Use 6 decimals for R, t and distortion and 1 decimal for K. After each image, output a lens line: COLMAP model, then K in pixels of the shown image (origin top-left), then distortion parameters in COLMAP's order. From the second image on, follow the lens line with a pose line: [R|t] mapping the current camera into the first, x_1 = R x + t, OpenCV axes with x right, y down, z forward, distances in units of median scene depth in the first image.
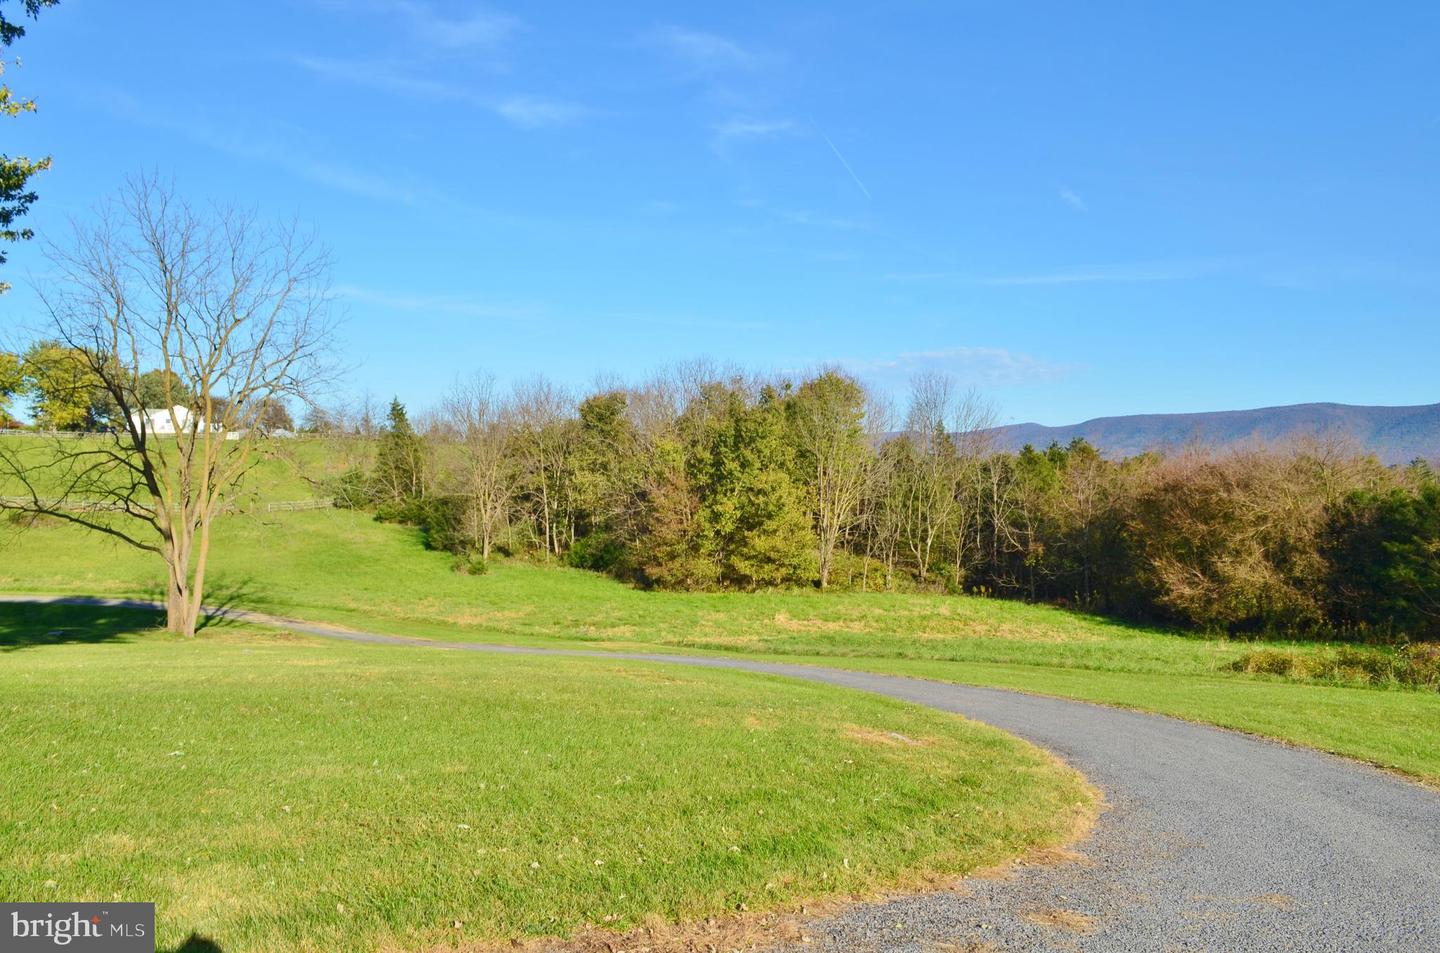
lens RADIAL K [[1107.5, 0, 720.0], [0, 1107.5, 476.5], [0, 0, 1]] dist [-0.001872, -0.000833]
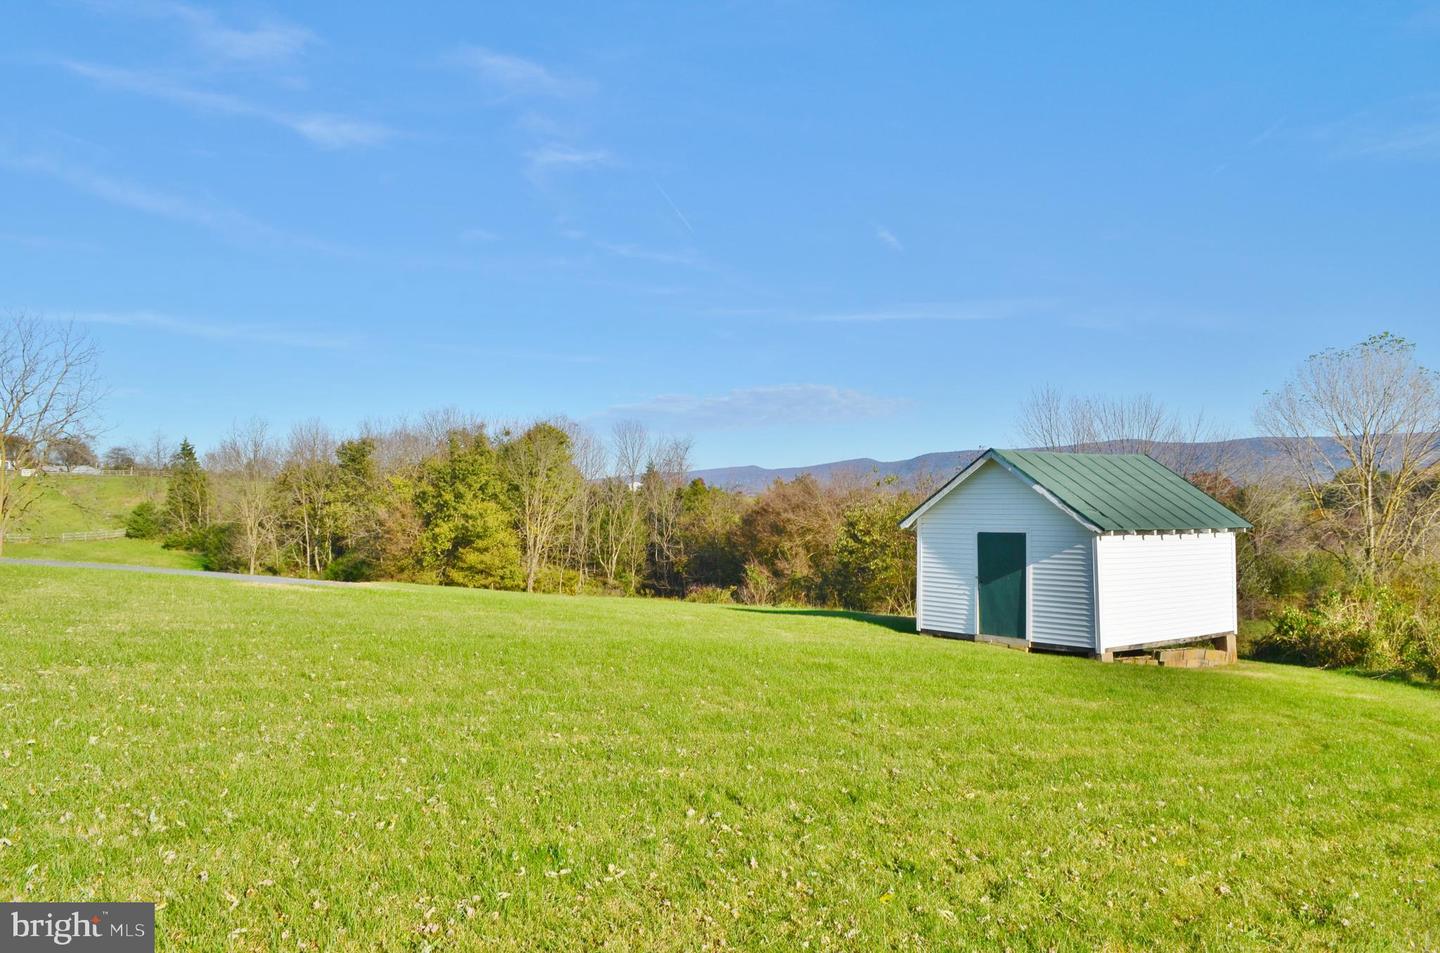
lens RADIAL K [[1118.4, 0, 720.0], [0, 1118.4, 476.5], [0, 0, 1]] dist [-0.000428, -0.003744]
pose [[0.991018, -0.003497, 0.133685, 0.142089], [0.007531, 0.999531, -0.029682, 0.006925], [-0.133518, 0.030422, 0.990579, -0.299083]]
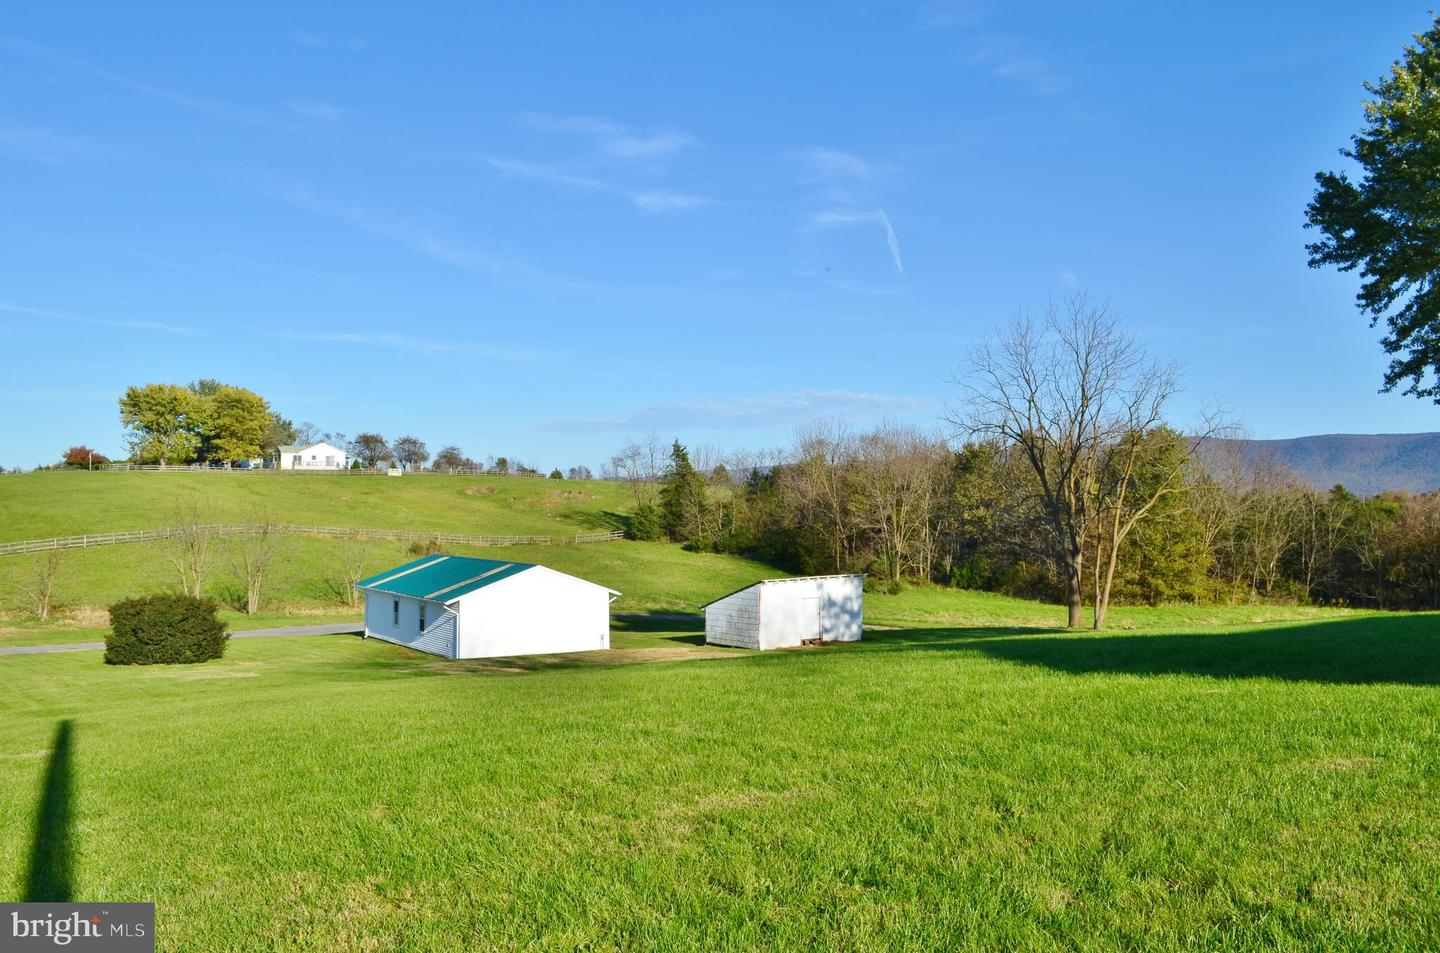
lens RADIAL K [[1118.4, 0, 720.0], [0, 1118.4, 476.5], [0, 0, 1]] dist [-0.000428, -0.003744]
pose [[0.996228, 0.001287, 0.086763, -0.553705], [0.001243, 0.999576, -0.029098, -0.003105], [-0.086764, 0.029096, 0.995804, -0.196382]]
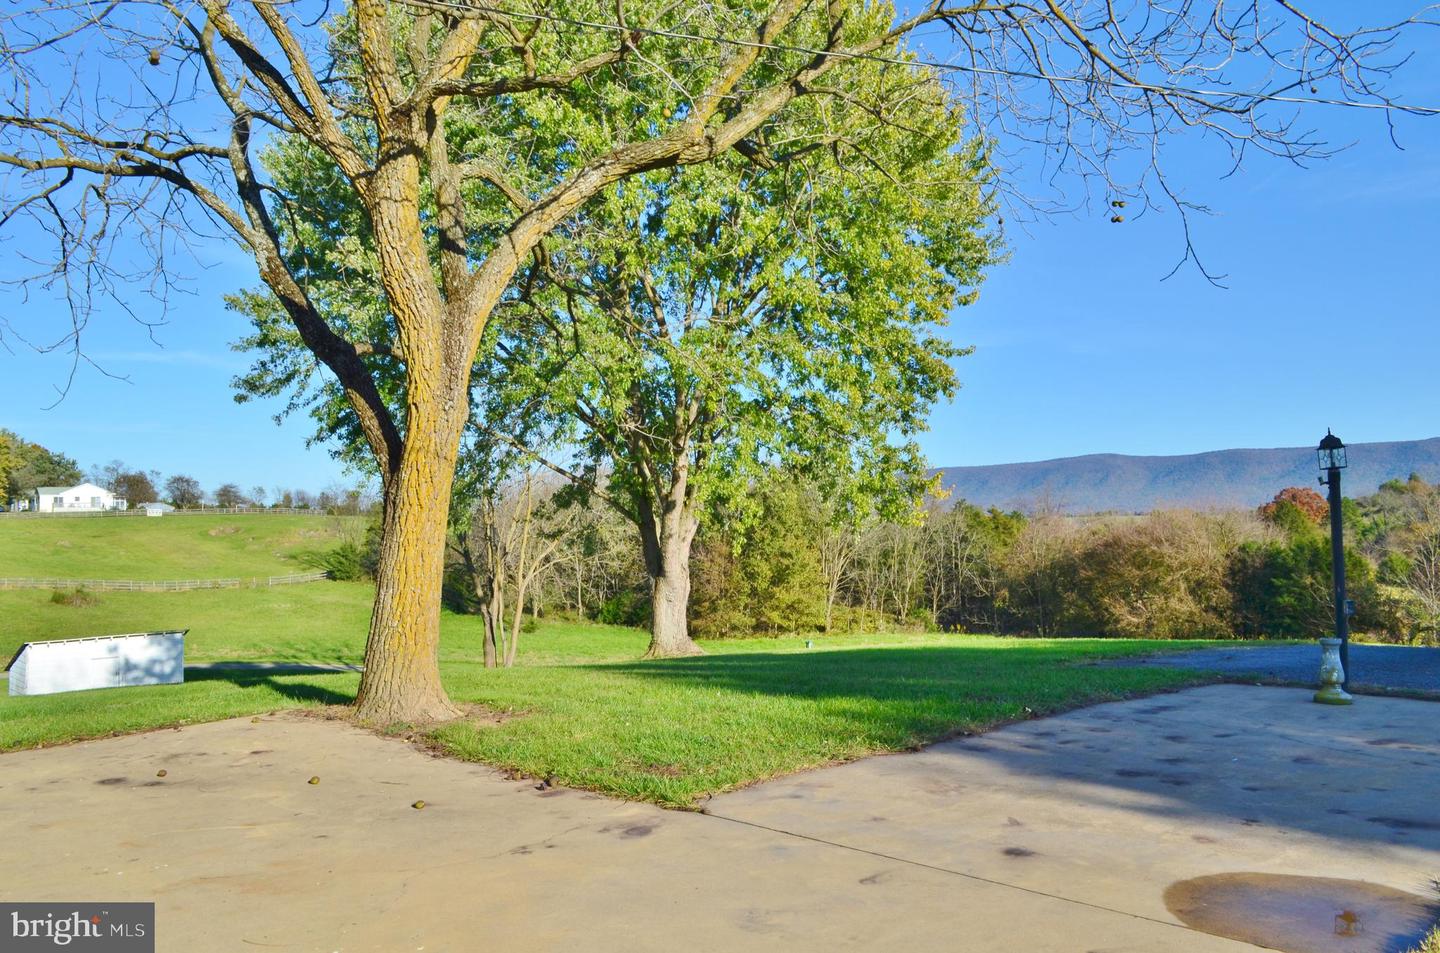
lens RADIAL K [[1107.5, 0, 720.0], [0, 1107.5, 476.5], [0, 0, 1]] dist [-0.001872, -0.000833]
pose [[0.986611, -0.017344, 0.162166, -0.226071], [0.025814, 0.998402, -0.050273, -0.013037], [-0.161035, 0.053787, 0.985482, -0.205141]]
